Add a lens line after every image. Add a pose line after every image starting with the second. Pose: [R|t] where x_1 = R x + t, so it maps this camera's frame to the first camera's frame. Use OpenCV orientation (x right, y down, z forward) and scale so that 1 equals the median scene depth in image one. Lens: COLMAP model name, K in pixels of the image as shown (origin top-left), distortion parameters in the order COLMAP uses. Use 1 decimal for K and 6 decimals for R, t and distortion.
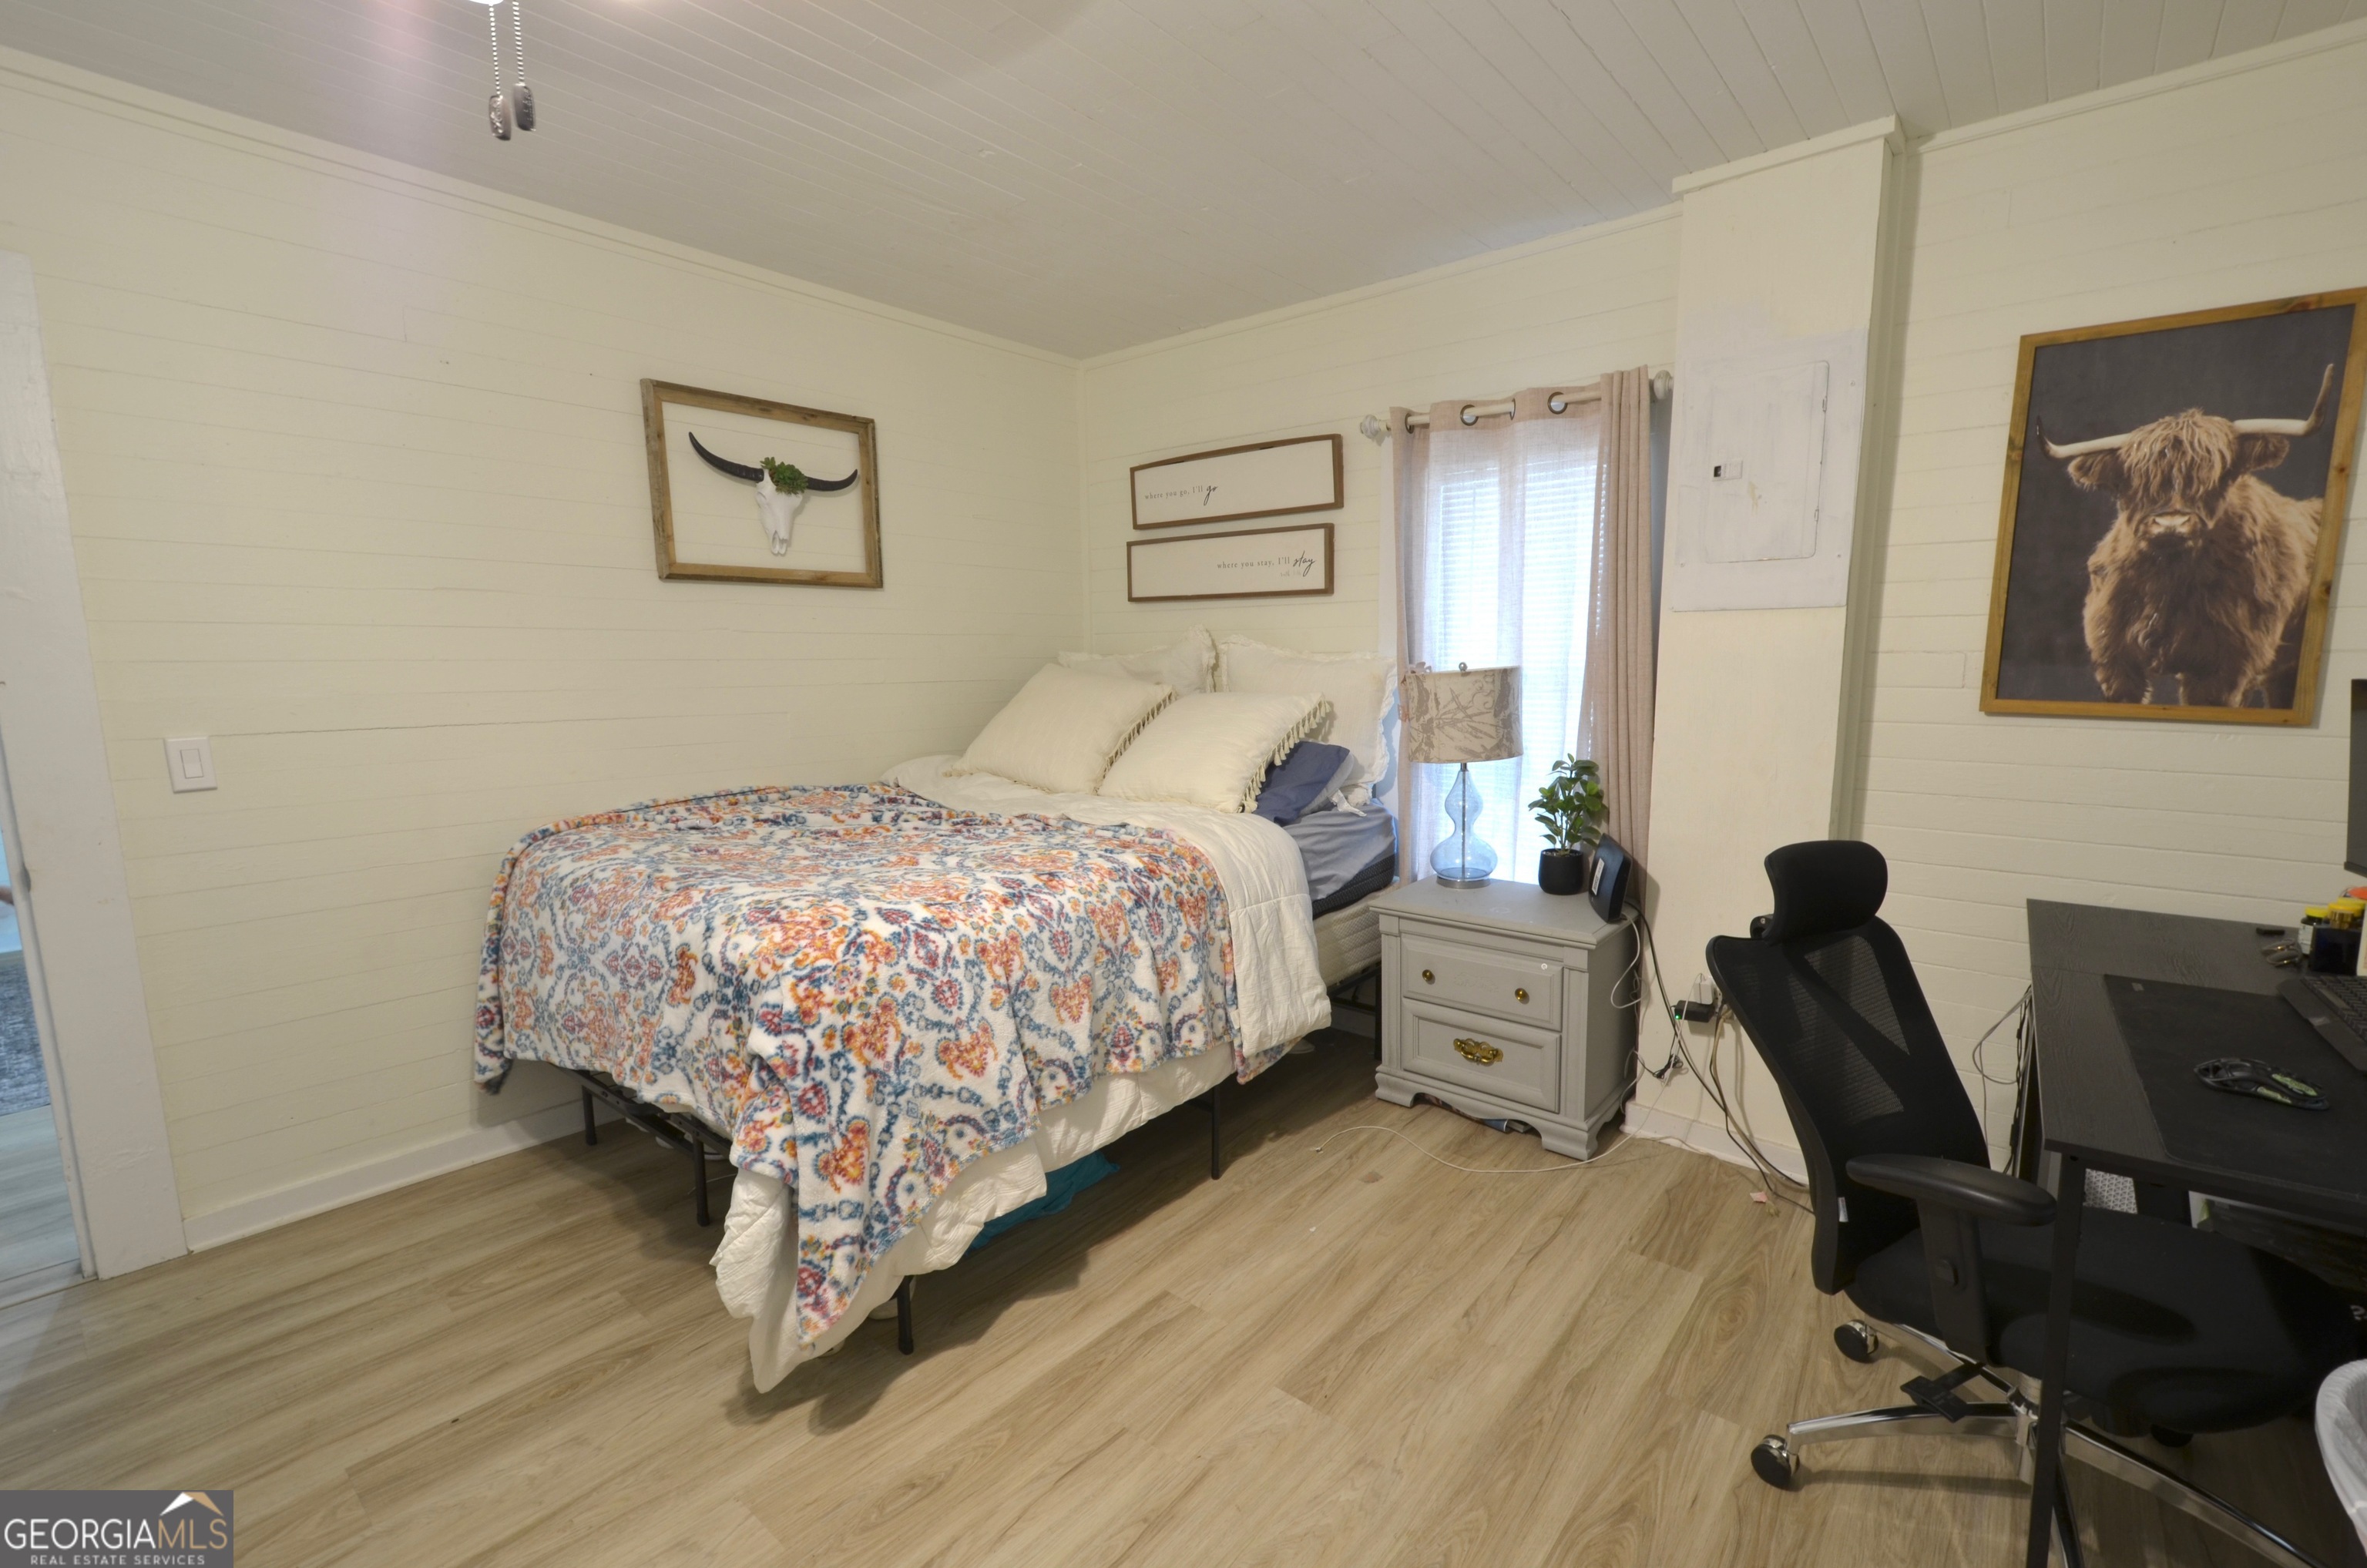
lens RADIAL K [[1029.0, 0, 1249.0], [0, 1029.0, 797.8], [0, 0, 1]] dist [0.000747, 0.000515]
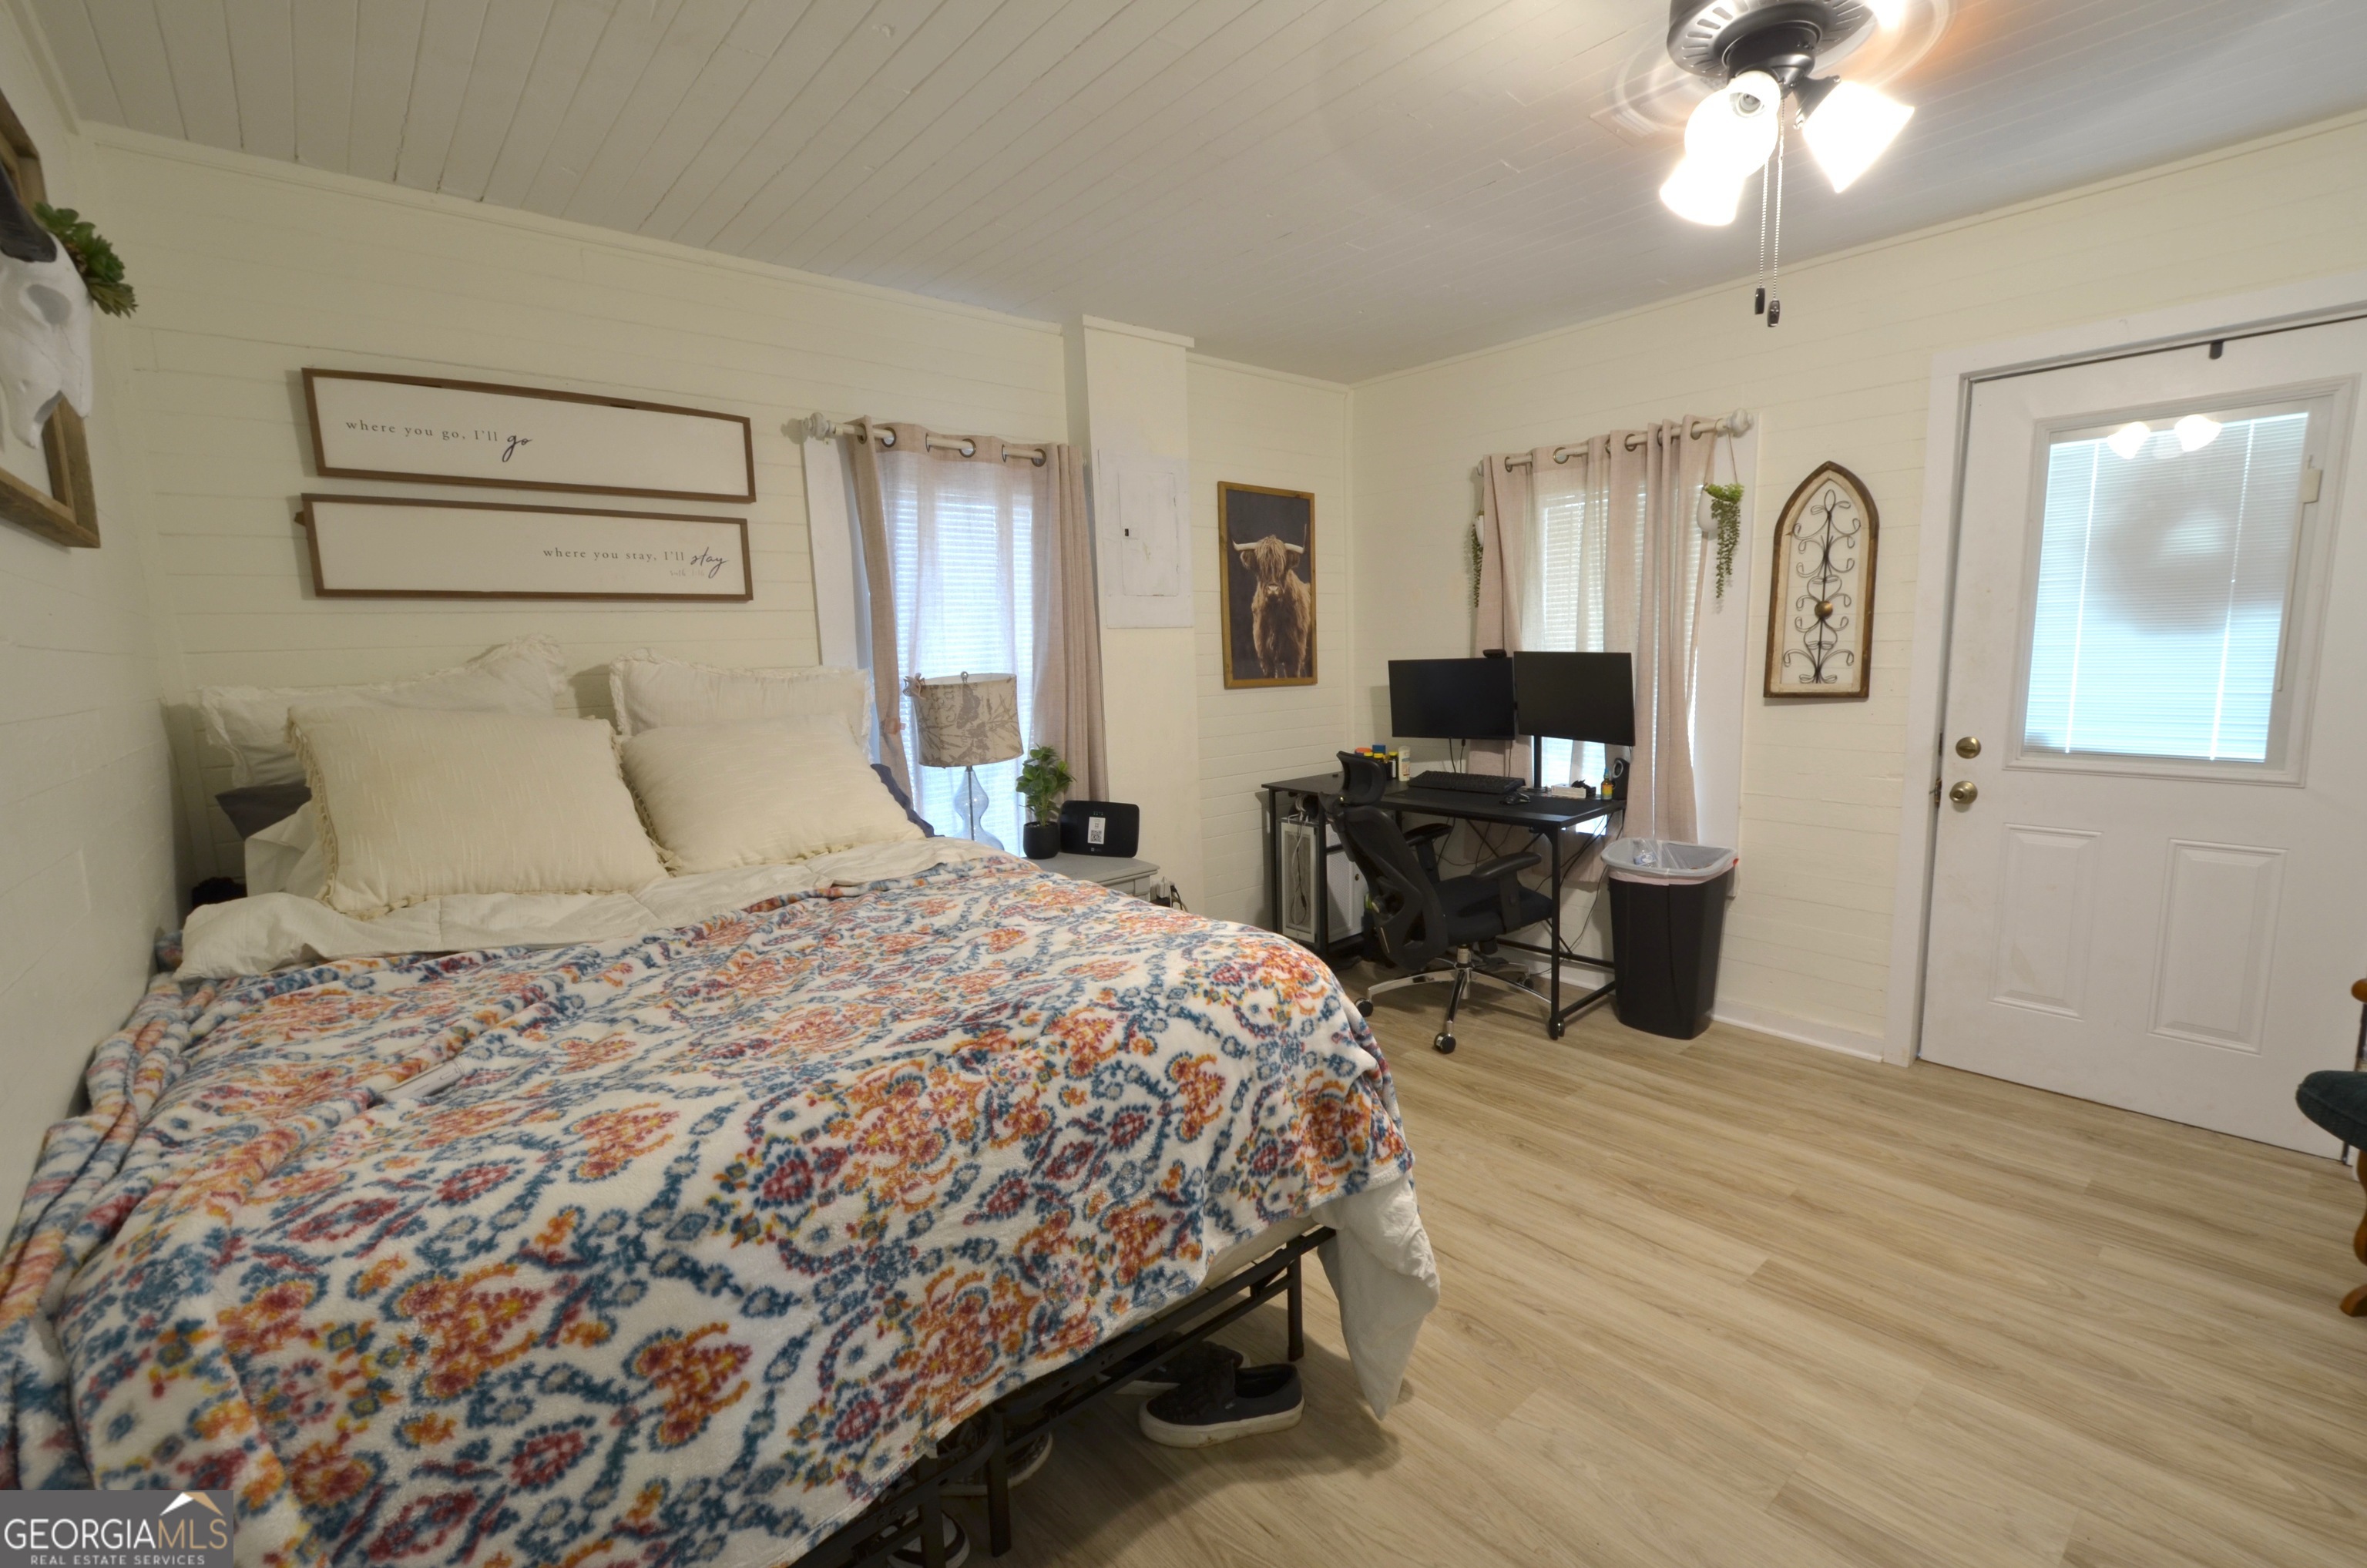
lens RADIAL K [[1029.0, 0, 1249.0], [0, 1029.0, 797.8], [0, 0, 1]] dist [0.000747, 0.000515]
pose [[0.159737, -0.145681, 0.976351, -0.999161], [0.163934, 0.979232, 0.119290, -0.097882], [-0.973452, 0.141002, 0.180302, 0.635875]]
